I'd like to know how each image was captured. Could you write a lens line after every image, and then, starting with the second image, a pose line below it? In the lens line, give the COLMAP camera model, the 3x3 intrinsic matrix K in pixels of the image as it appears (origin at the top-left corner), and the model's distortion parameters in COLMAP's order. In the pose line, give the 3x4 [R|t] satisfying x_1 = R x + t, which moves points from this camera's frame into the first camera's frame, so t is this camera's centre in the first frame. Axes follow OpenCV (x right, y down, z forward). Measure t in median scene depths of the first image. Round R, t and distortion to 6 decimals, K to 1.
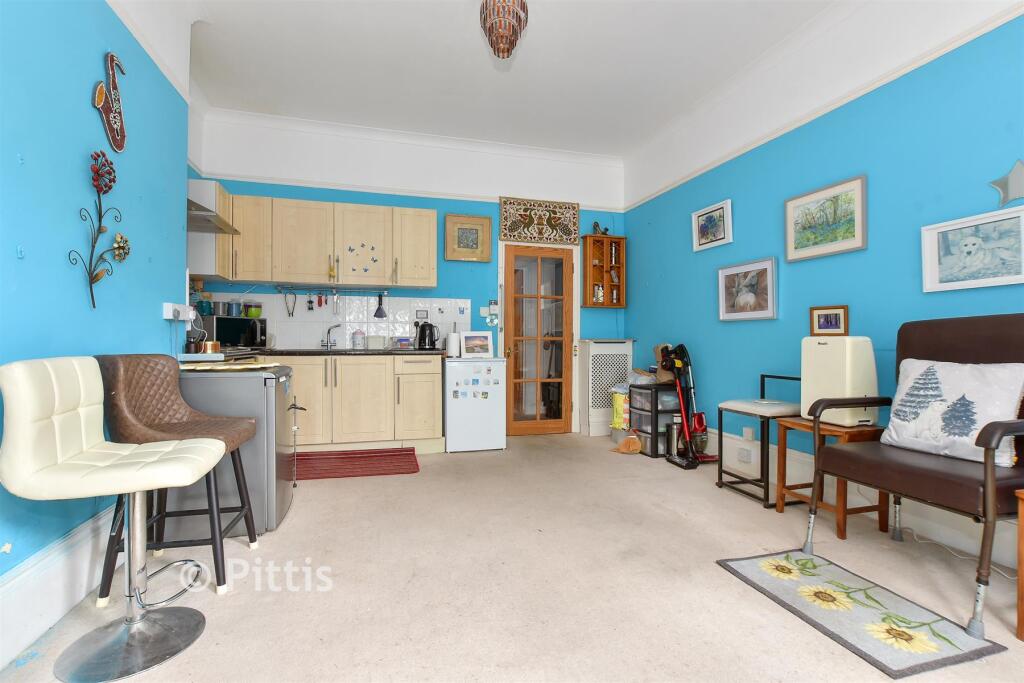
lens RADIAL K [[458.0, 0, 499.1], [0, 458.0, 342.3], [0, 0, 1]] dist [0.000458, -0.000061]
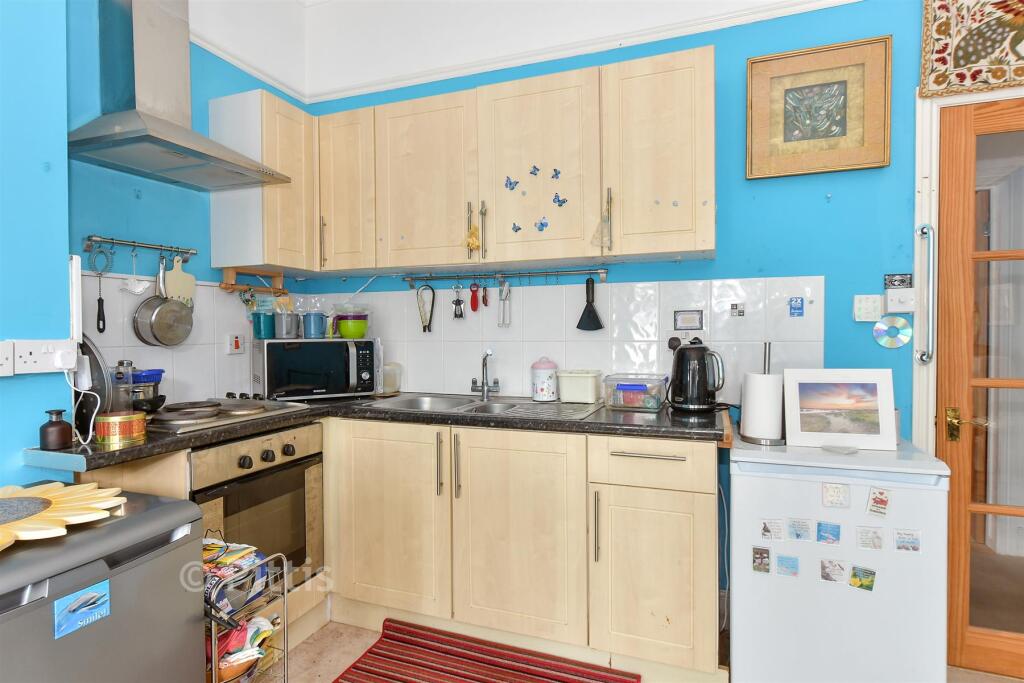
lens RADIAL K [[542.1, 0, 510.6], [0, 542.1, 339.3], [0, 0, 1]] dist [-0.006875, 0.000045]
pose [[0.804126, 0.005269, -0.594435, -0.005712], [0.007478, 0.999792, 0.018979, -0.056921], [0.594412, -0.019707, 0.803919, 0.538629]]
